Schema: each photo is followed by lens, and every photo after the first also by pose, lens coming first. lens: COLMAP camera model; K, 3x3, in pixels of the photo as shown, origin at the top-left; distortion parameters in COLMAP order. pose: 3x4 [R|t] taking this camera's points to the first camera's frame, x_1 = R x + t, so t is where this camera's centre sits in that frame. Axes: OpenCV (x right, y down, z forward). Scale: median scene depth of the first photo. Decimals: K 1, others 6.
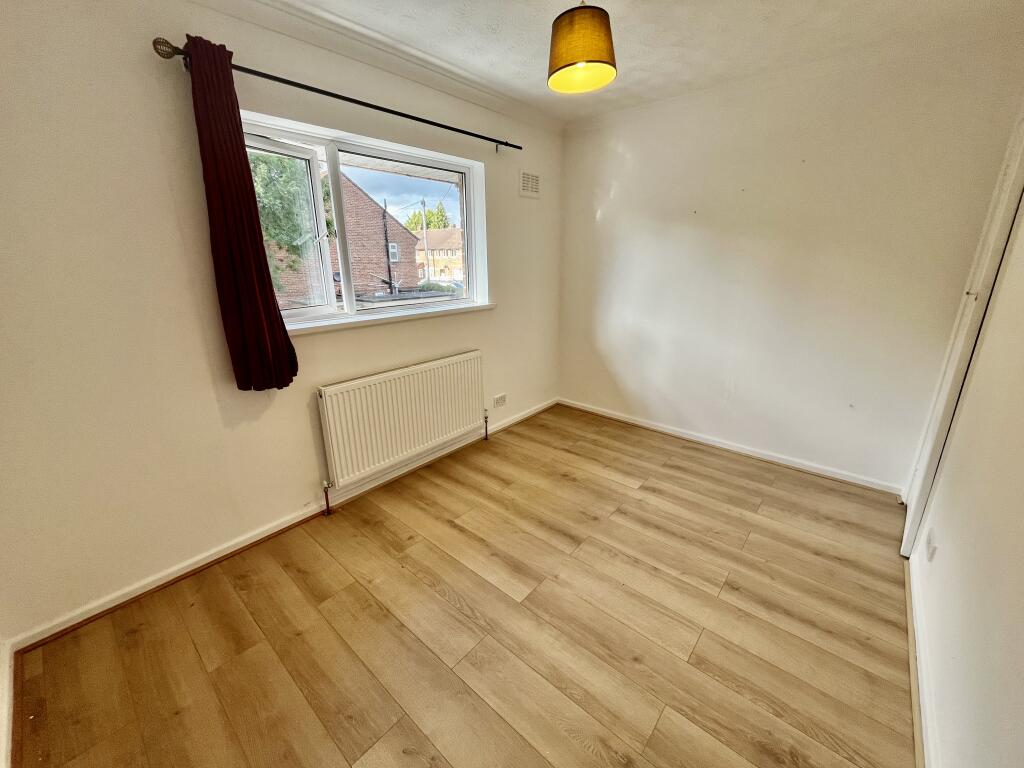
lens RADIAL K [[412.8, 0, 510.3], [0, 412.8, 383.8], [0, 0, 1]] dist [-0.002790, -0.000246]
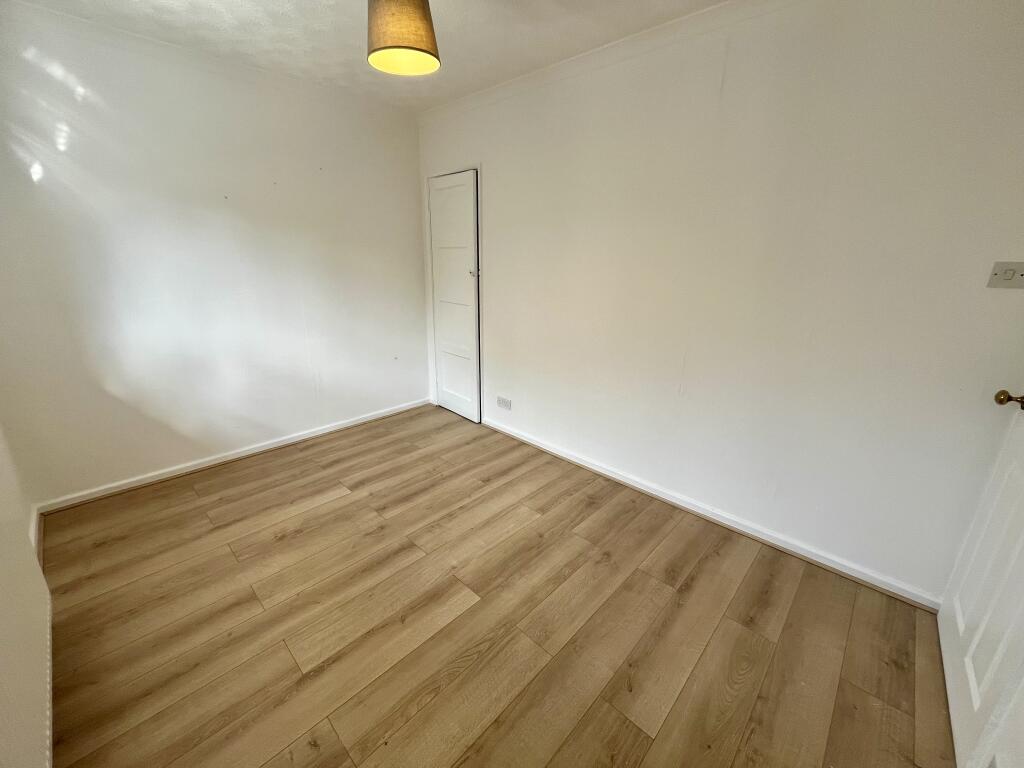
lens RADIAL K [[412.8, 0, 506.9], [0, 412.8, 393.5], [0, 0, 1]] dist [-0.002790, -0.000246]
pose [[0.040903, -0.310299, 0.949759, -0.593328], [0.280214, 0.915970, 0.287192, -0.150315], [-0.959066, 0.254389, 0.124416, 0.529149]]
